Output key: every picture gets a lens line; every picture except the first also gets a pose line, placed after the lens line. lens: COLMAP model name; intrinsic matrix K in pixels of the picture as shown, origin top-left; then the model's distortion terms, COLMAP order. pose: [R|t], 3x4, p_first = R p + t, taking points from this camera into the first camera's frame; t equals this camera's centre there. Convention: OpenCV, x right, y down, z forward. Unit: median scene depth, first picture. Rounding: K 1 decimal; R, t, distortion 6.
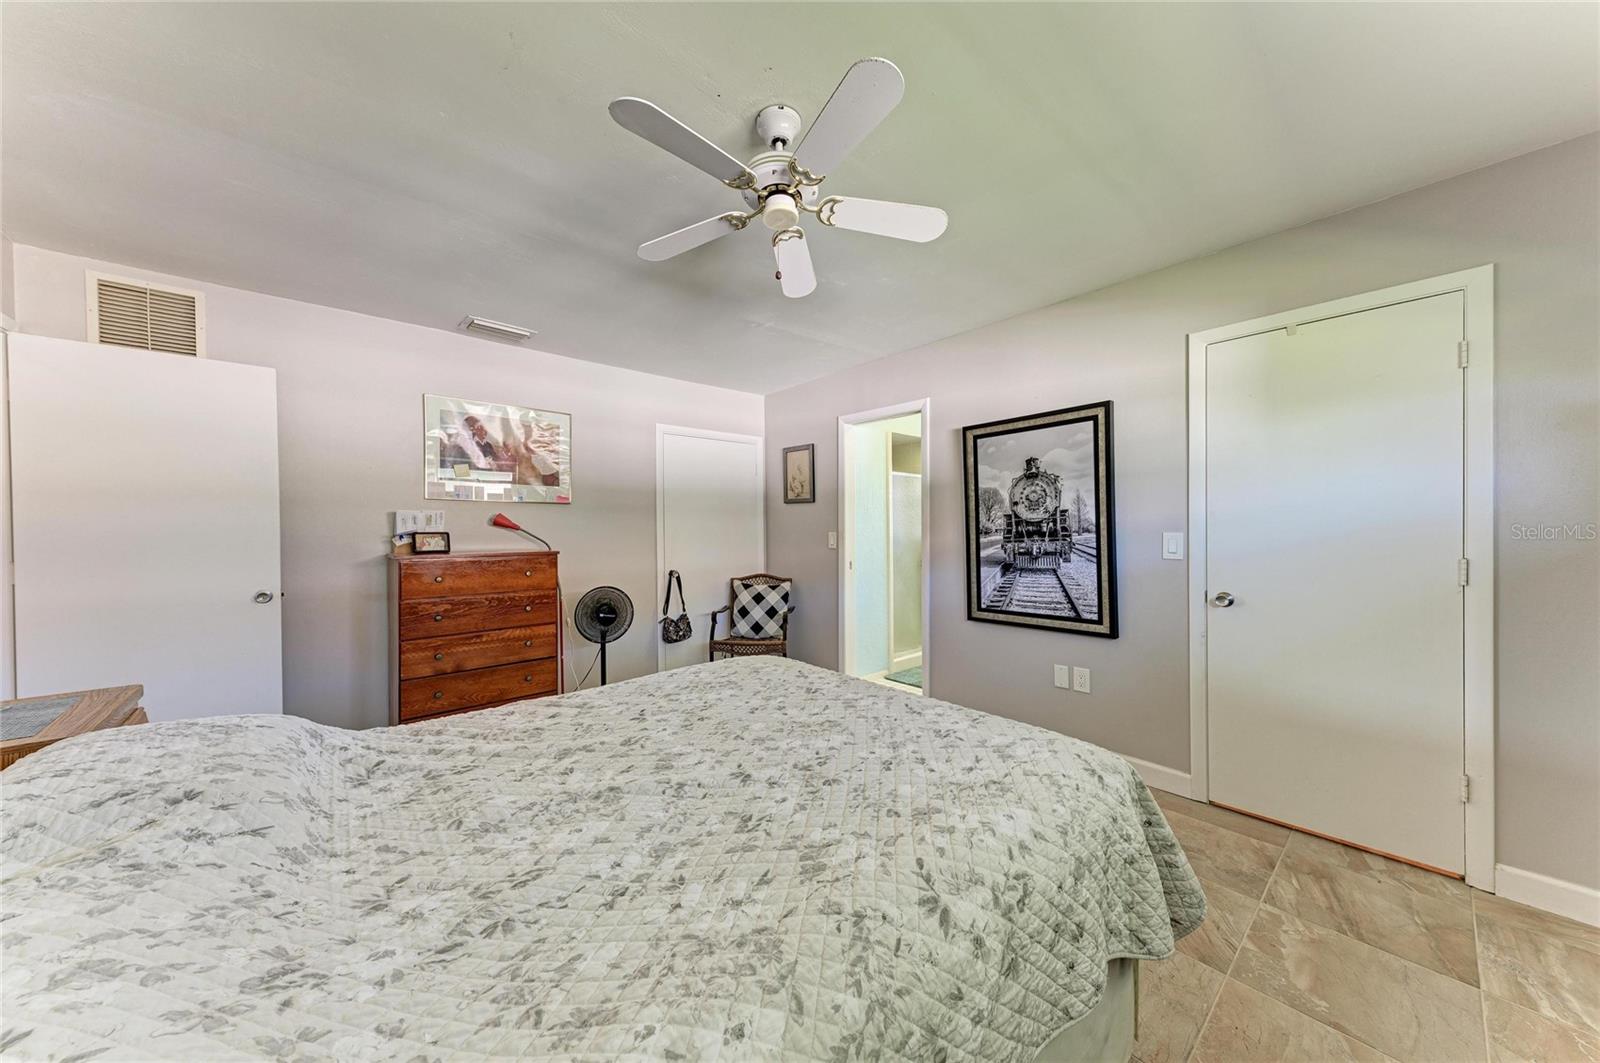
lens RADIAL K [[552.7, 0, 800.0], [0, 552.7, 527.9], [0, 0, 1]] dist [0.014937, -0.000163]
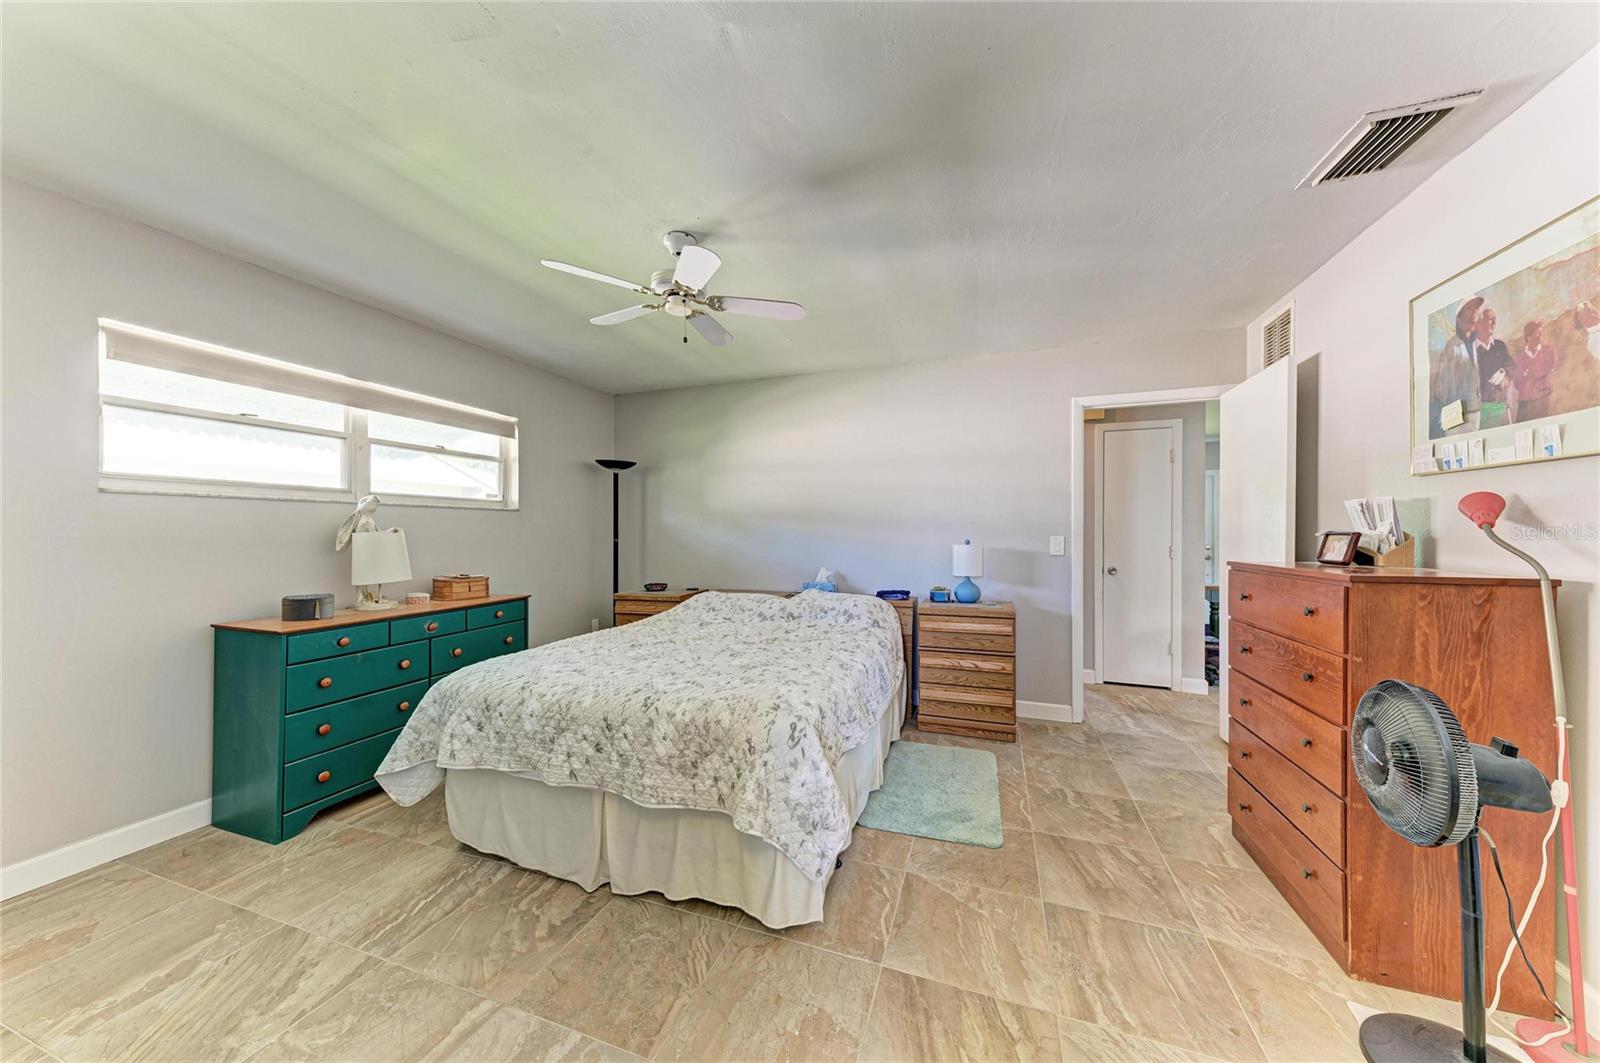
lens RADIAL K [[538.9, 0, 796.6], [0, 538.9, 529.6], [0, 0, 1]] dist [0.014450, -0.000199]
pose [[-0.880122, 0.002077, -0.474743, 0.195829], [0.005230, 0.999972, -0.005321, 0.004118], [0.474719, -0.007166, -0.880108, 1.267305]]
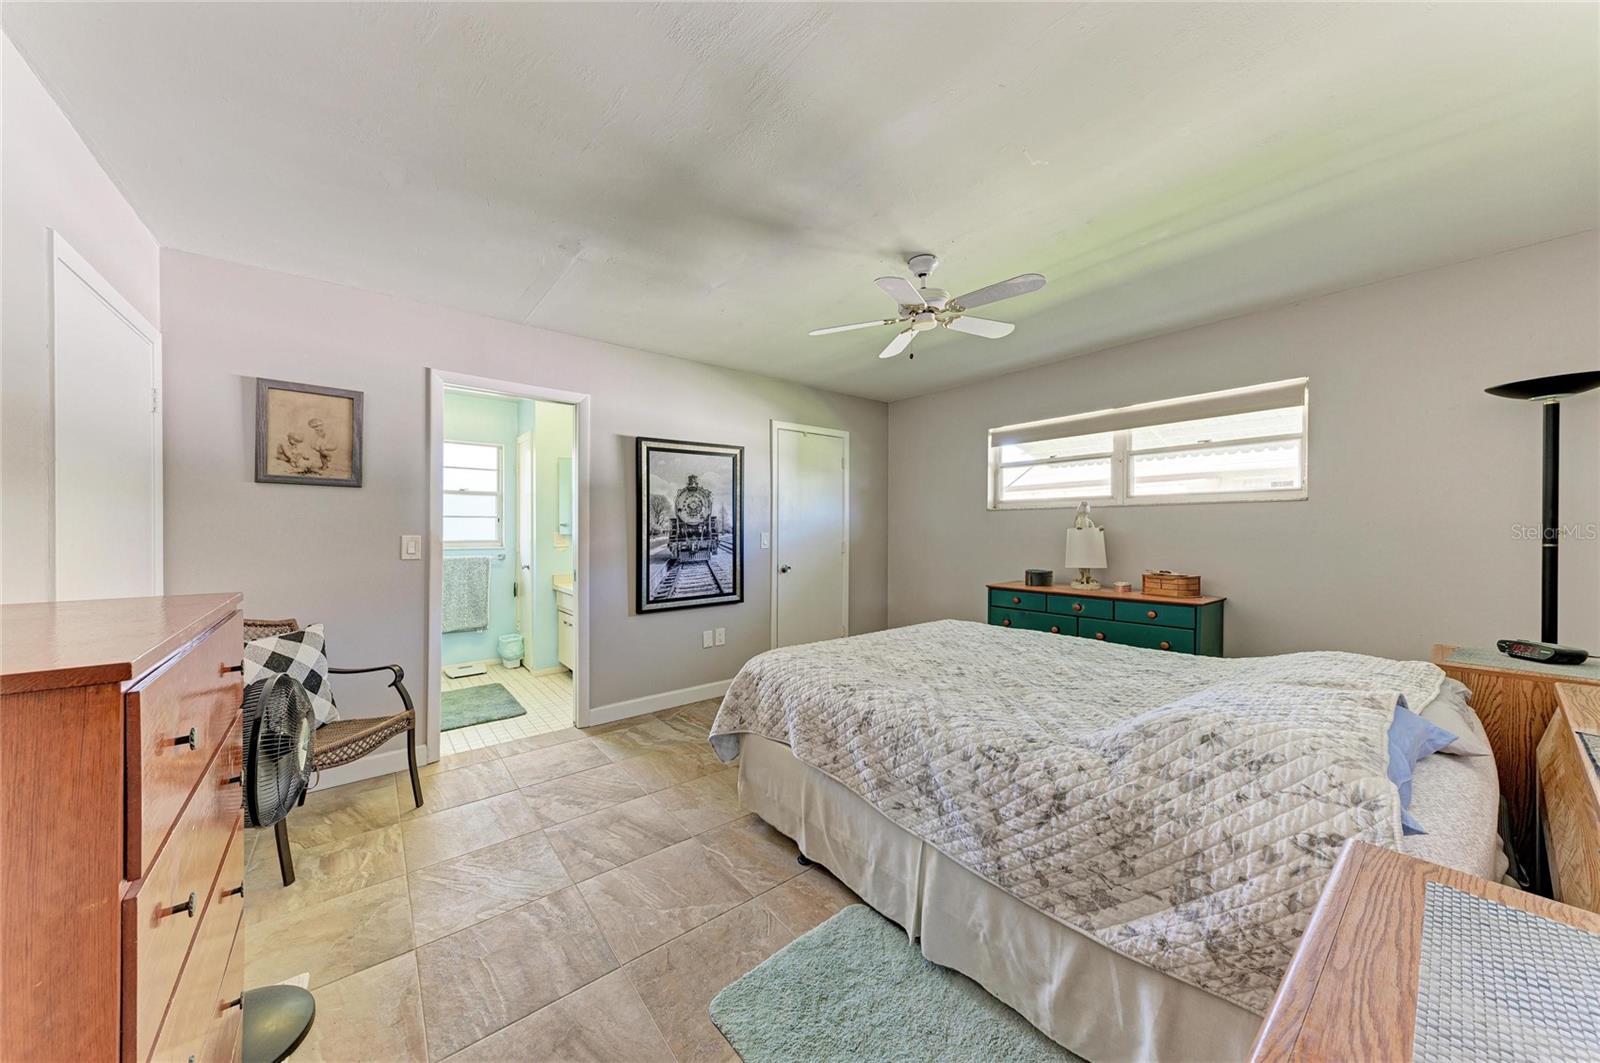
lens RADIAL K [[547.6, 0, 817.0], [0, 547.6, 525.8], [0, 0, 1]] dist [0.048775, -0.000005]
pose [[0.029563, 0.012041, 0.999490, -0.845284], [-0.000047, 0.999927, -0.012045, 0.006115], [-0.999563, 0.000309, 0.029562, 0.674306]]
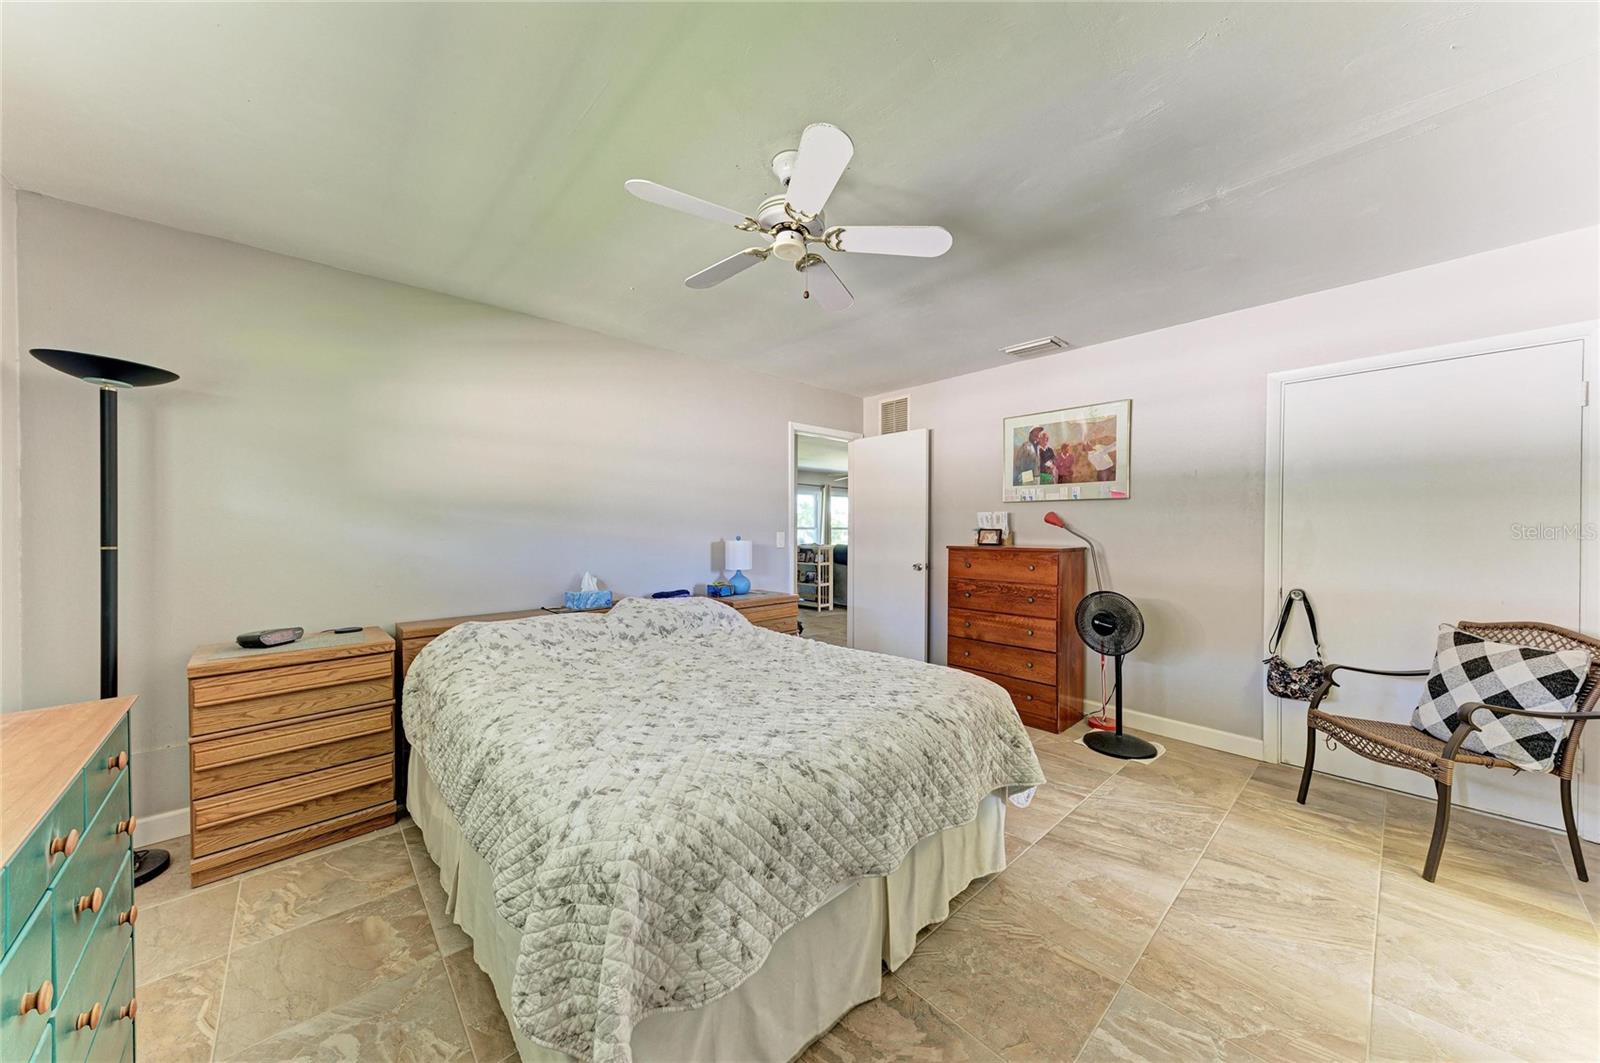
lens RADIAL K [[543.5, 0, 794.9], [0, 543.5, 530.7], [0, 0, 1]] dist [0.019519, -0.003531]
pose [[0.006705, 0.009156, -0.999936, 0.582359], [0.003174, 0.999953, 0.009177, -0.001488], [0.999972, -0.003235, 0.006675, 0.550660]]
